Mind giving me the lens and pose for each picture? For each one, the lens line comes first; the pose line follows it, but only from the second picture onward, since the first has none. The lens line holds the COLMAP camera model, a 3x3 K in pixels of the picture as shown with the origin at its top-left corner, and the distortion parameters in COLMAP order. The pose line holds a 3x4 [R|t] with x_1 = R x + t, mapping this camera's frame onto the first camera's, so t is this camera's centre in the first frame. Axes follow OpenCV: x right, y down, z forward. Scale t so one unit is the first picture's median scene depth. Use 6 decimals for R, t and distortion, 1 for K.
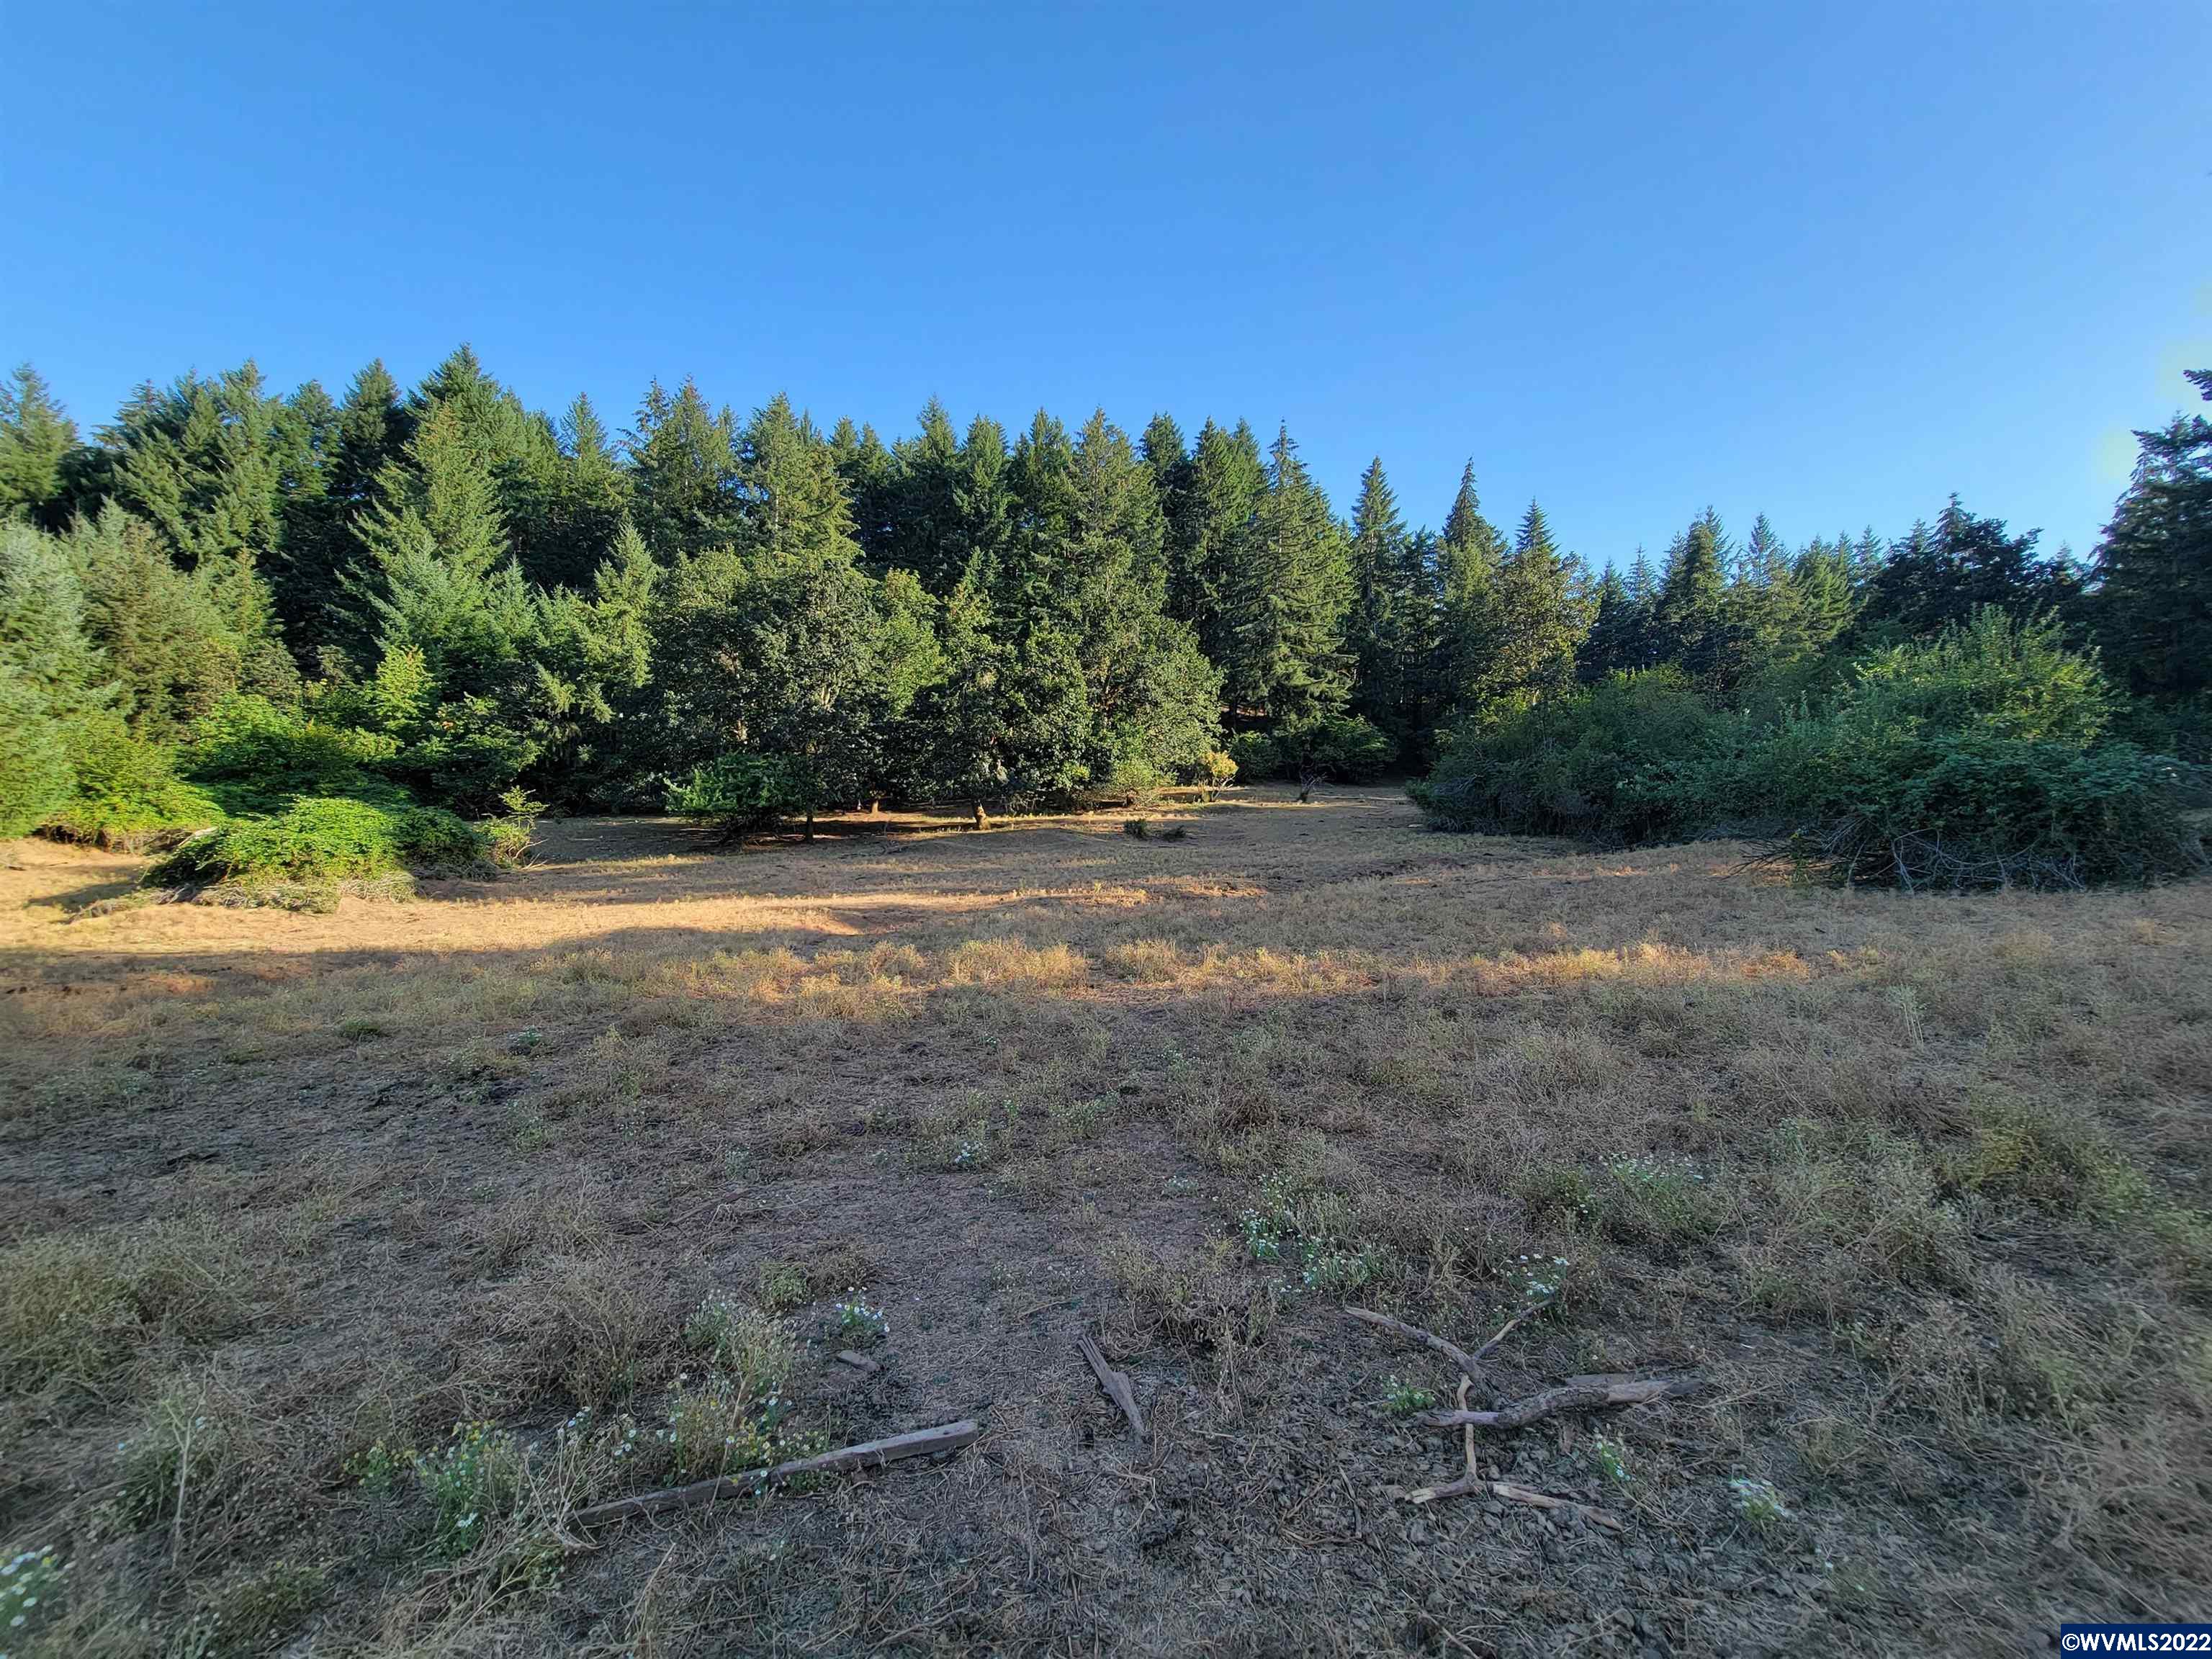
lens RADIAL K [[887.4, 0, 1106.0], [0, 887.4, 829.5], [0, 0, 1]] dist [-0.000080, -0.000006]
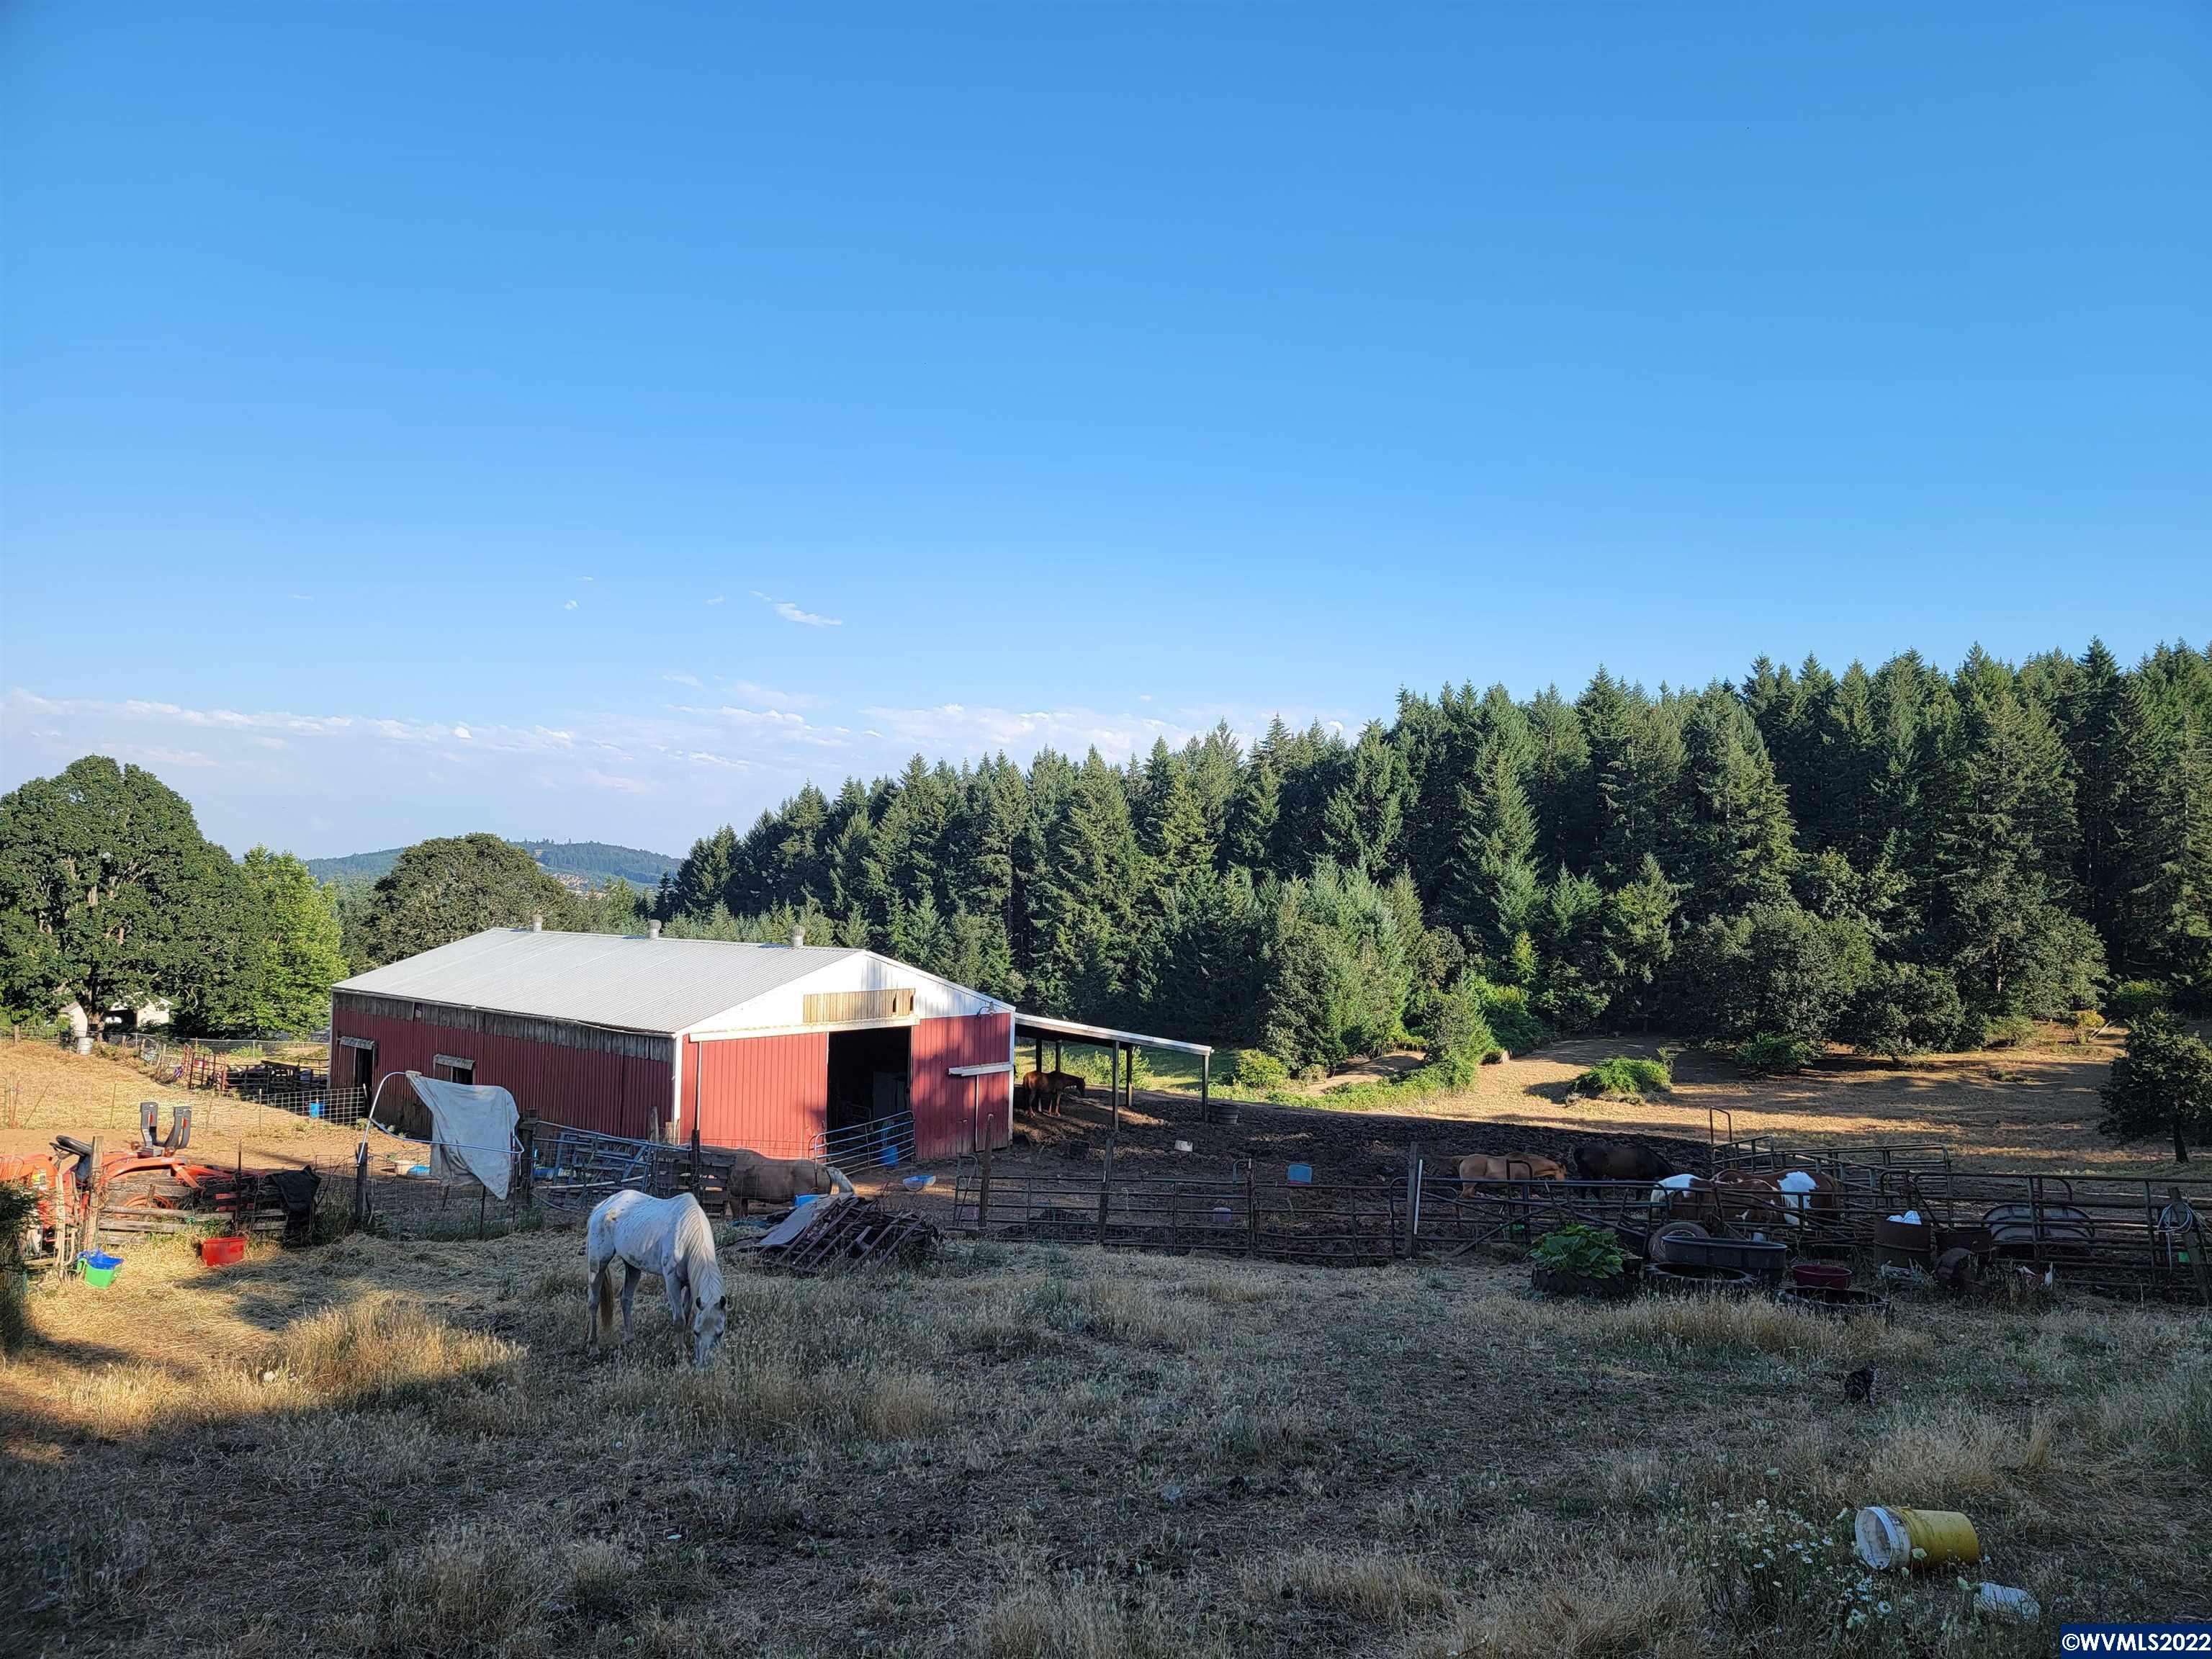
lens RADIAL K [[1532.6, 0, 1125.0], [0, 1532.6, 840.9], [0, 0, 1]] dist [0.108720, -0.095839]
pose [[0.808570, -0.045805, -0.586614, 0.311193], [0.024384, 0.998717, -0.044373, -0.235021], [0.587894, 0.021575, 0.808650, -1.644383]]
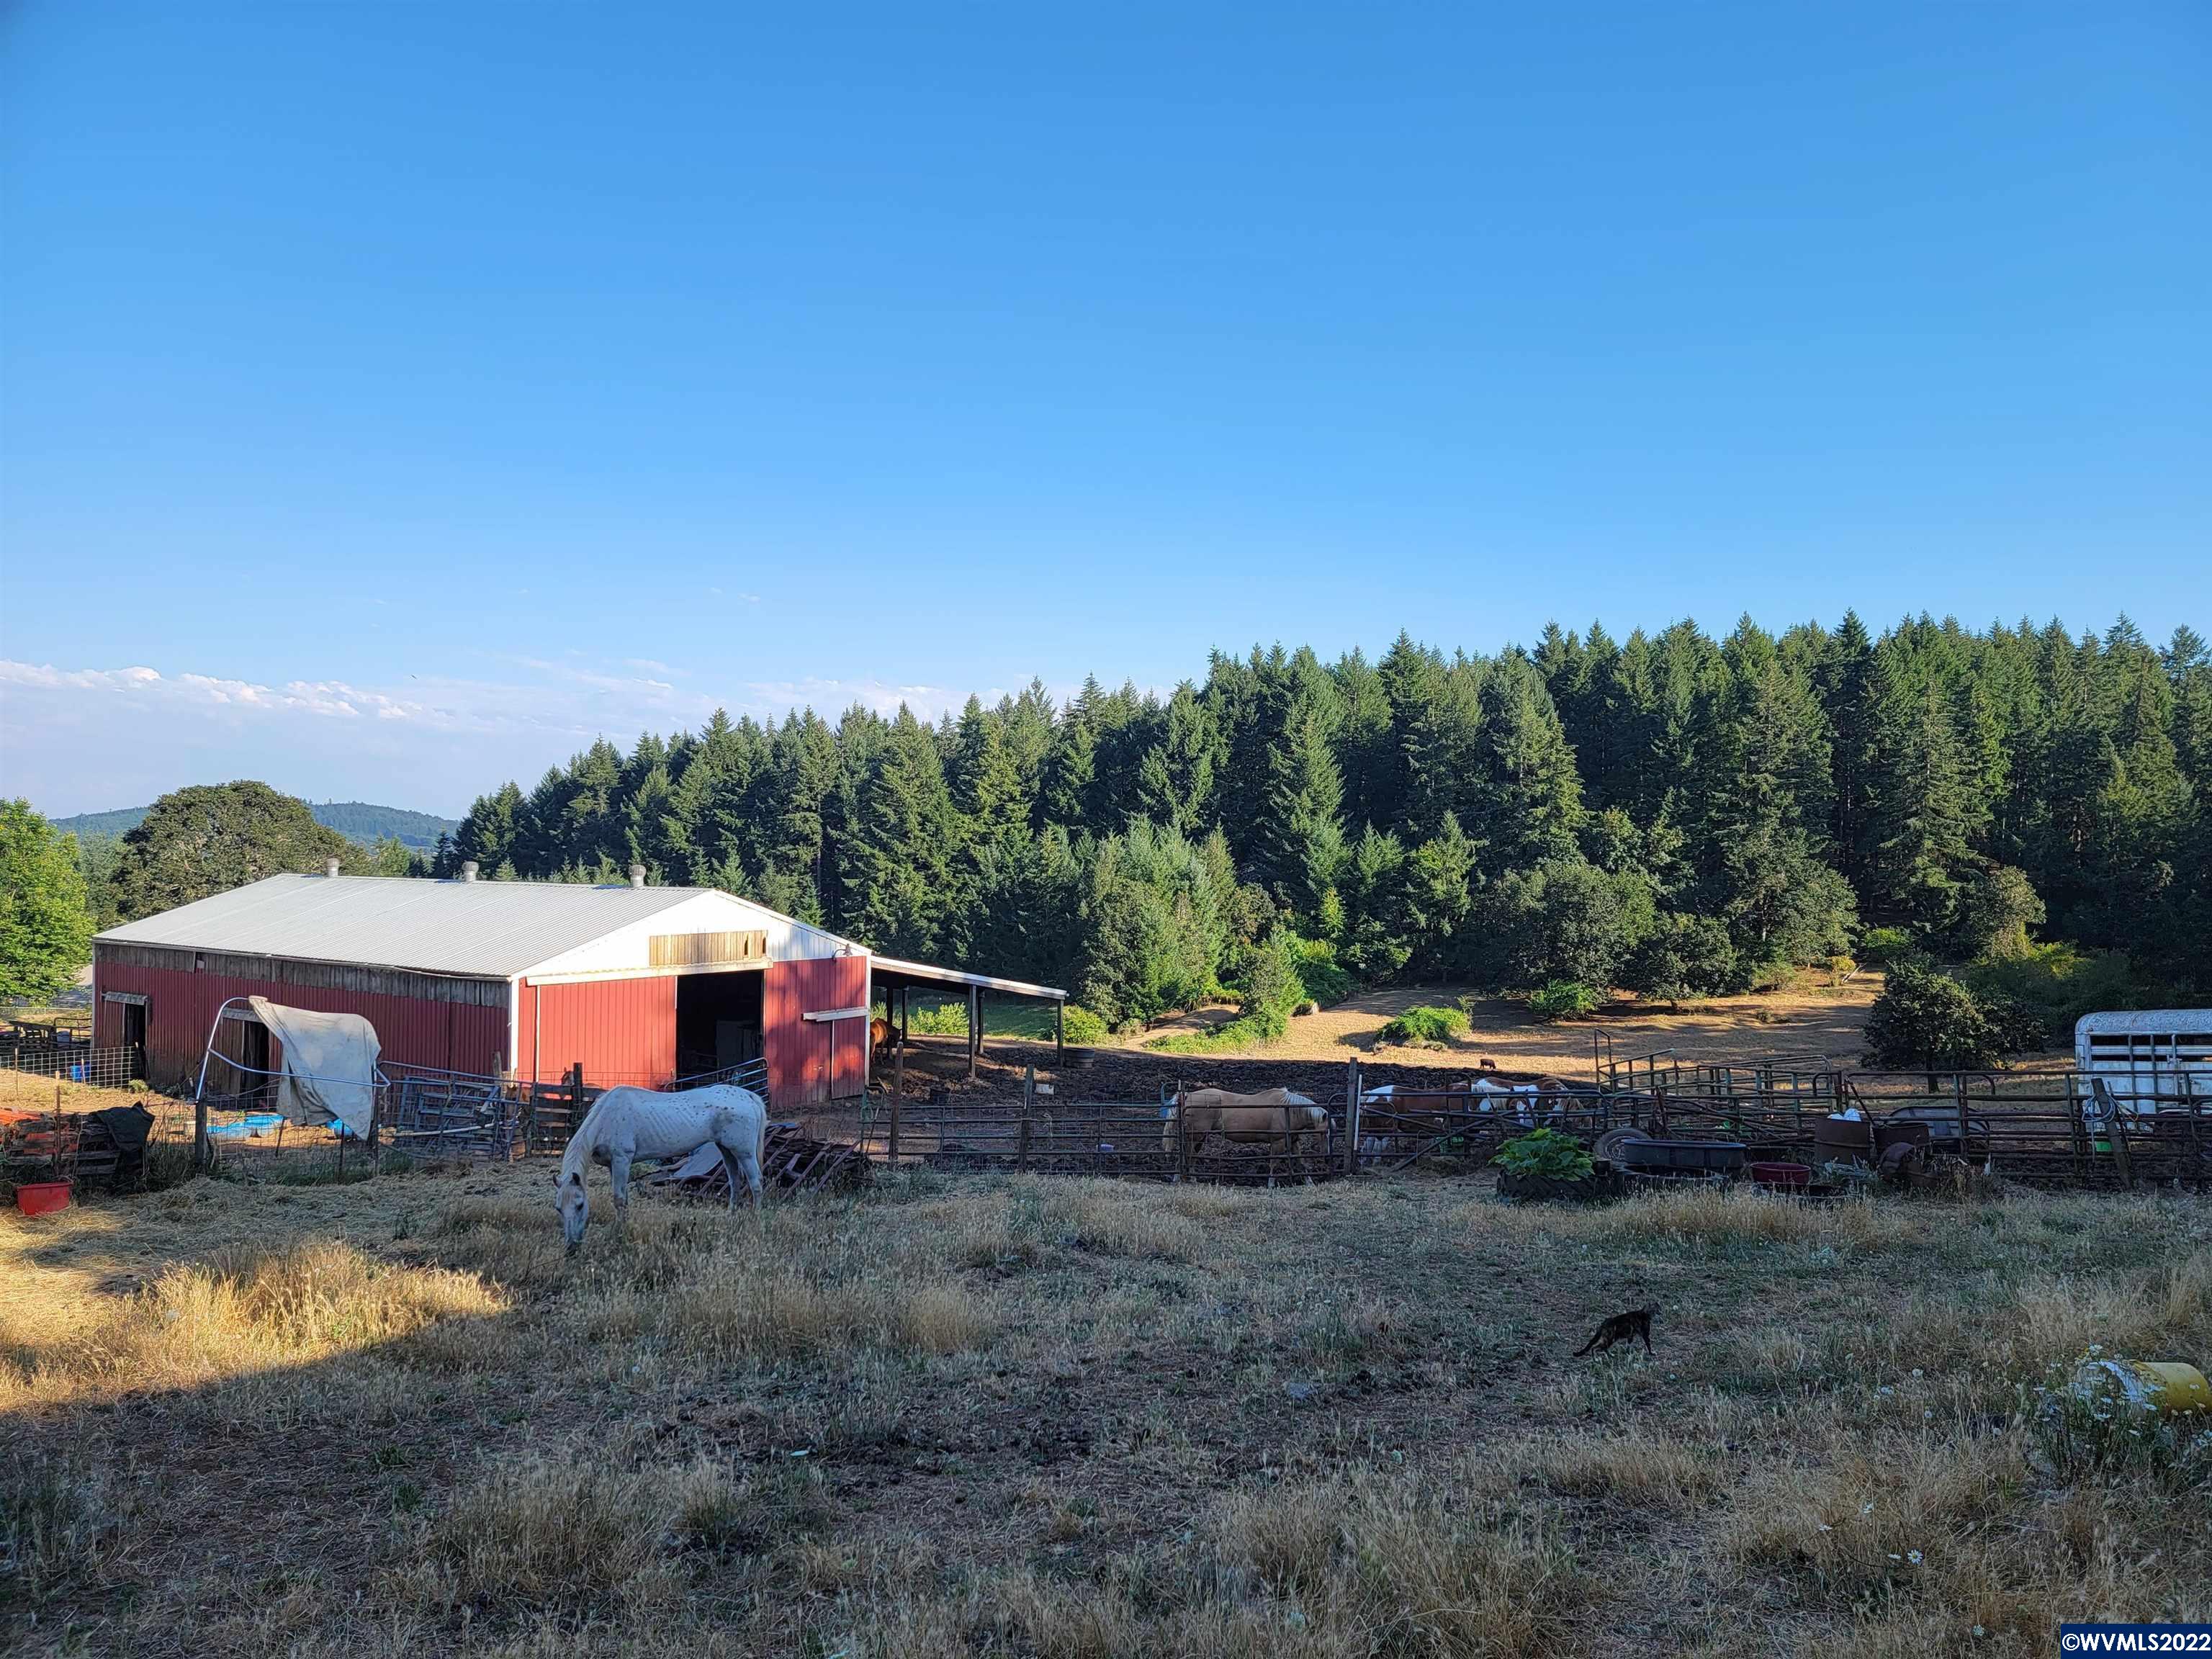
lens RADIAL K [[1532.6, 0, 1125.0], [0, 1532.6, 840.9], [0, 0, 1]] dist [0.108720, -0.095839]
pose [[0.876439, -0.032543, -0.480412, 0.287261], [0.027952, 0.999470, -0.016710, -0.227594], [0.480701, 0.001217, 0.876884, -1.643752]]
